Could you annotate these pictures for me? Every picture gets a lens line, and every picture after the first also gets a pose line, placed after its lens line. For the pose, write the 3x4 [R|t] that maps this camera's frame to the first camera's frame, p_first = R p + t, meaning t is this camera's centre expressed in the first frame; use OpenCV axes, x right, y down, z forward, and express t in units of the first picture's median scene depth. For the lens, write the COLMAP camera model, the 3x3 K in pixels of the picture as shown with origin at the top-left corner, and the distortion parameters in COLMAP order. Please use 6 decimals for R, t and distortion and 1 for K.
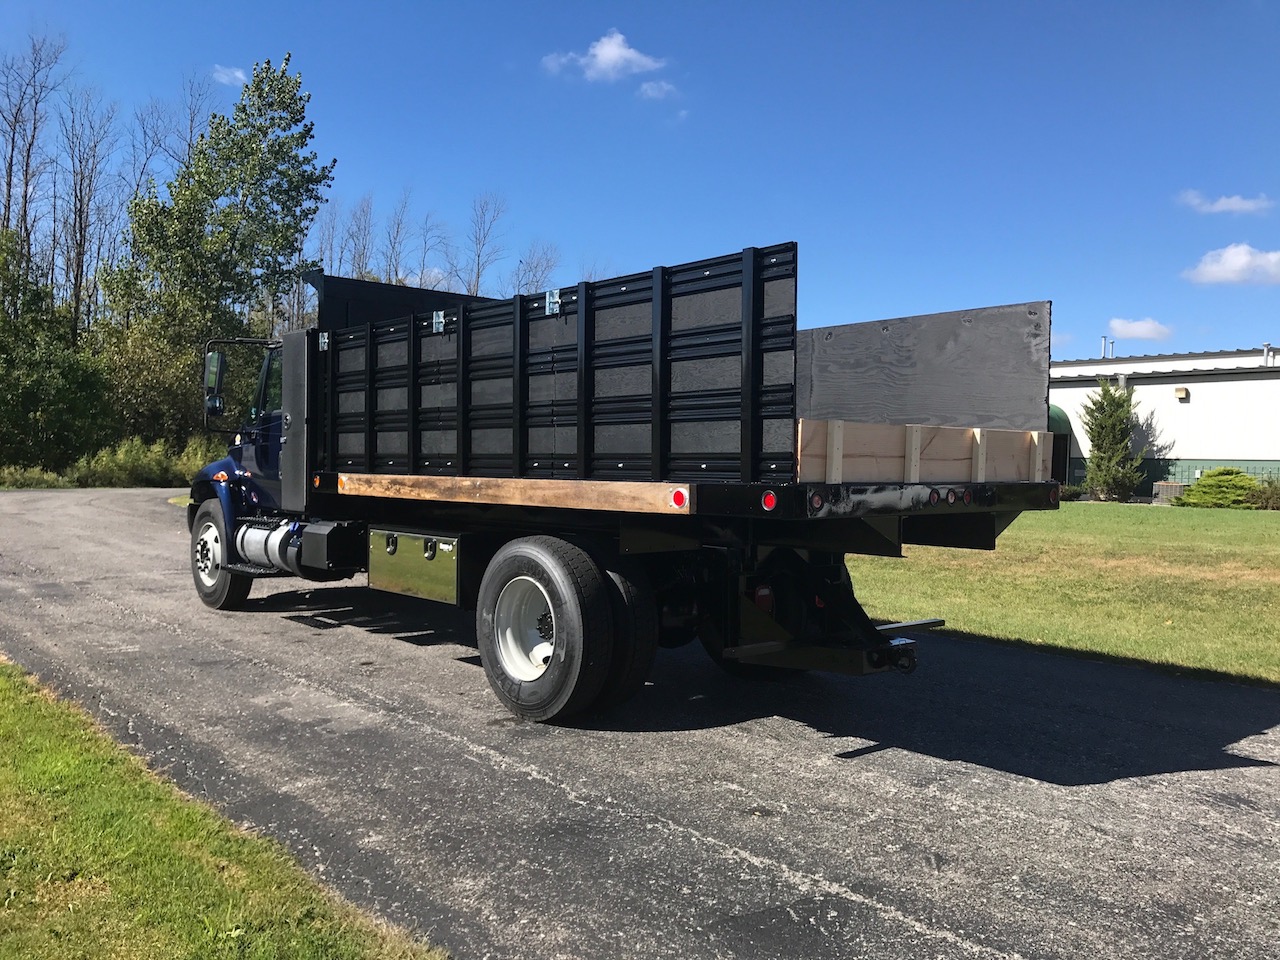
lens RADIAL K [[1058.5, 0, 642.8], [0, 1058.5, 466.7], [0, 0, 1]] dist [0.051977, -0.064914]
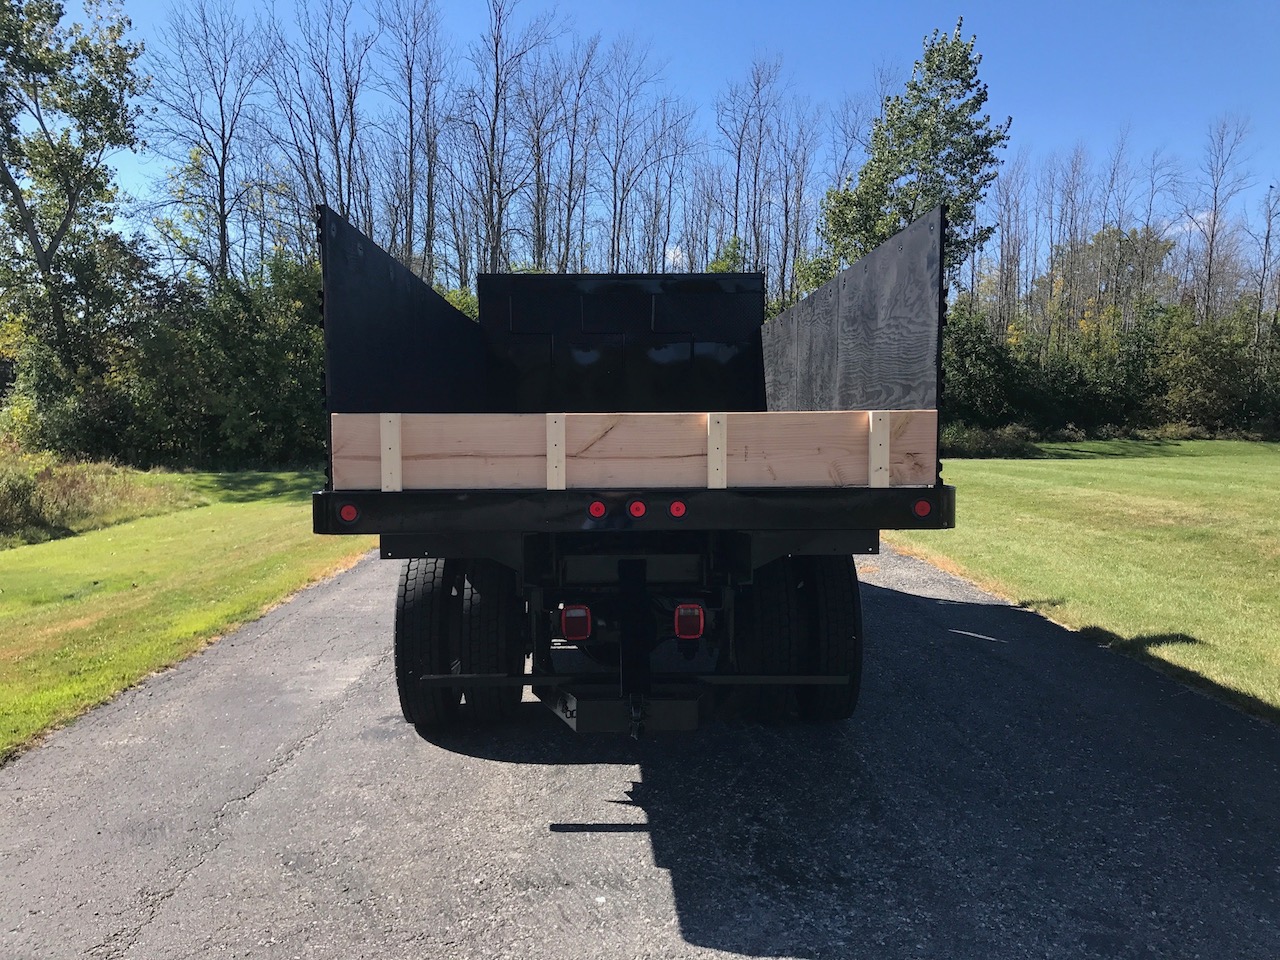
lens RADIAL K [[1058.5, 0, 642.8], [0, 1058.5, 466.7], [0, 0, 1]] dist [0.051977, -0.064914]
pose [[0.768462, 0.009003, -0.639833, 0.456606], [0.009564, 0.999628, 0.025551, -0.011733], [0.639824, -0.025754, 0.768089, 0.264472]]
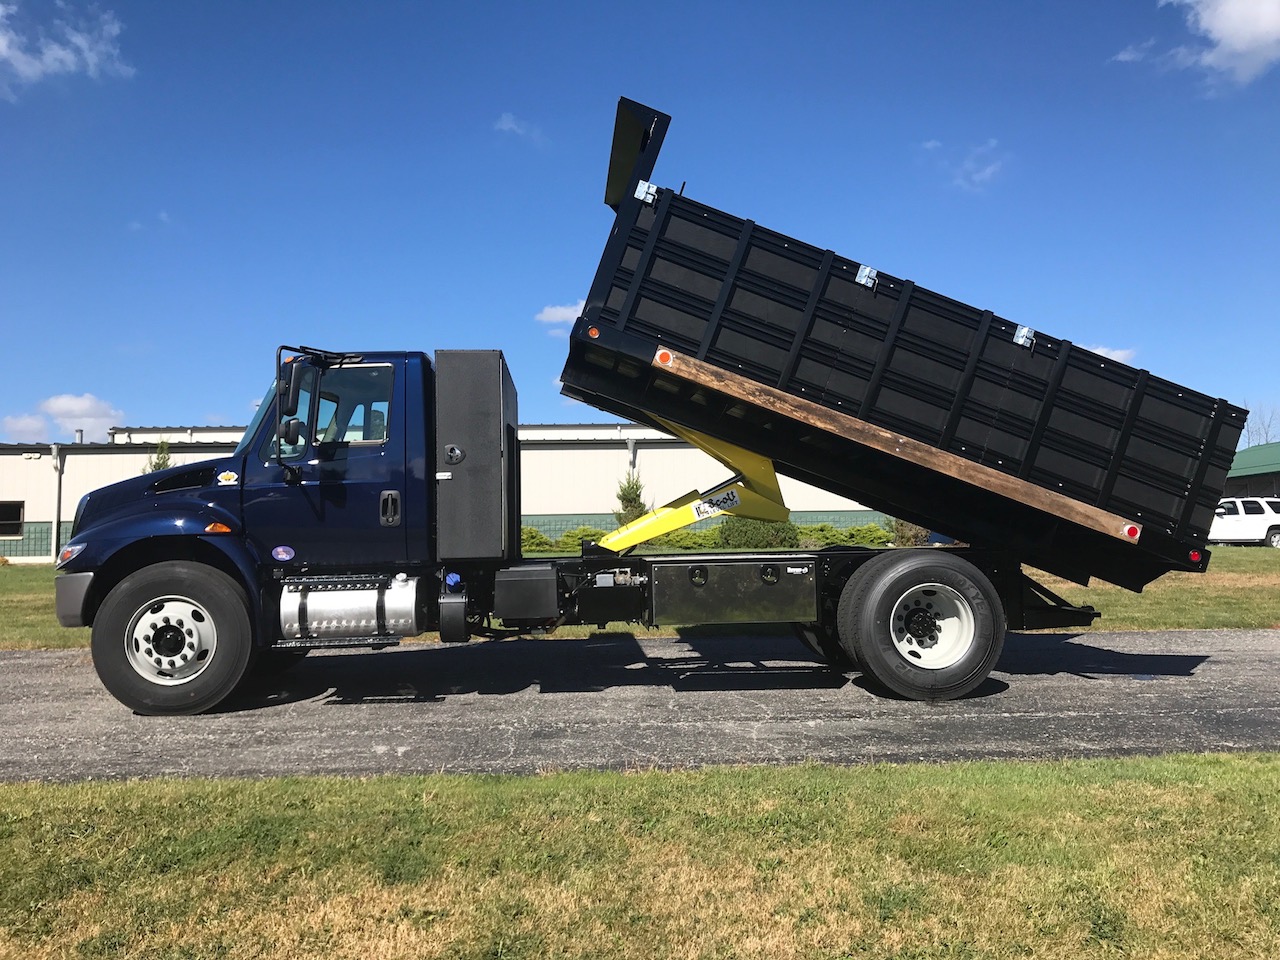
lens RADIAL K [[1063.4, 0, 640.6], [0, 1063.4, 463.2], [0, 0, 1]] dist [0.027315, -0.021526]
pose [[0.613259, 0.021023, 0.789602, -0.913915], [0.032805, 0.998105, -0.052053, 0.014070], [-0.789201, 0.057824, 0.611407, 0.361543]]
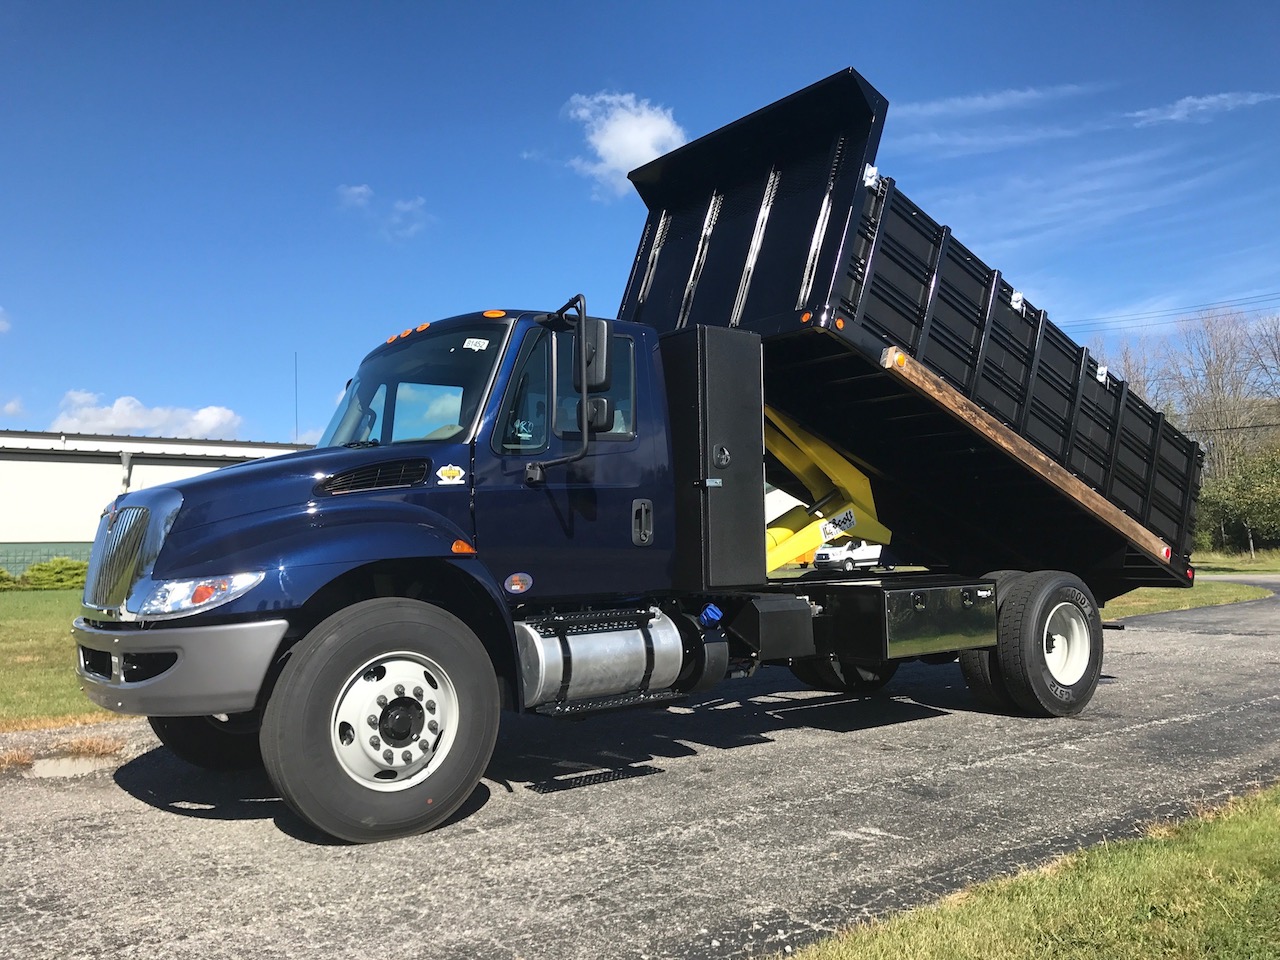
lens RADIAL K [[1063.4, 0, 640.6], [0, 1063.4, 463.2], [0, 0, 1]] dist [0.027315, -0.021526]
pose [[0.068546, 0.061445, 0.995754, -1.013758], [0.026705, 0.997631, -0.063400, 0.004085], [-0.997290, 0.030937, 0.066743, 1.008578]]
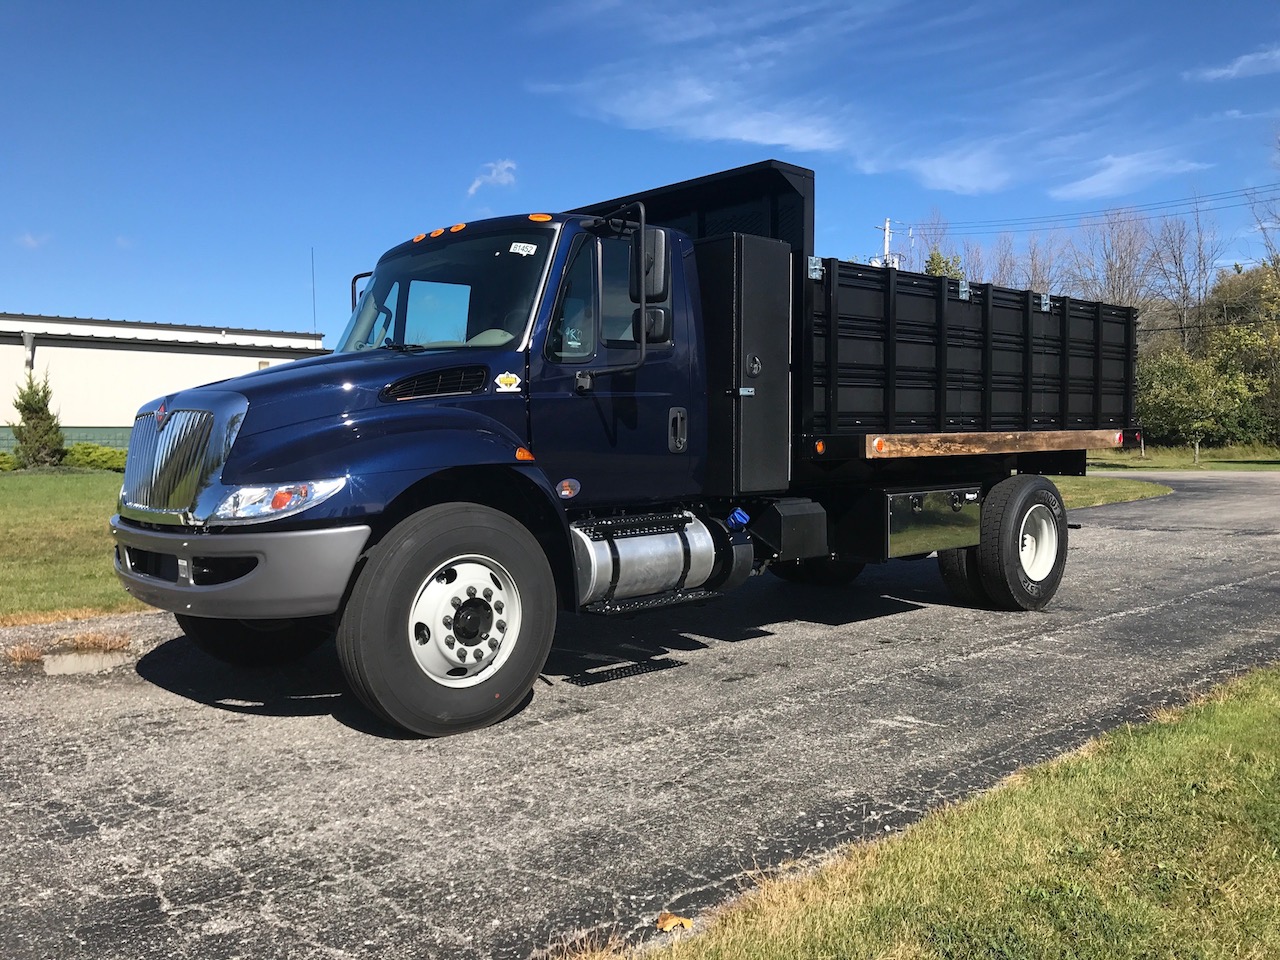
lens RADIAL K [[1058.5, 0, 642.8], [0, 1058.5, 466.7], [0, 0, 1]] dist [0.051977, -0.064914]
pose [[-0.023551, -0.044960, 0.998711, -1.029216], [0.012694, 0.998894, 0.045268, -0.007981], [-0.999642, 0.013744, -0.022954, 1.091626]]
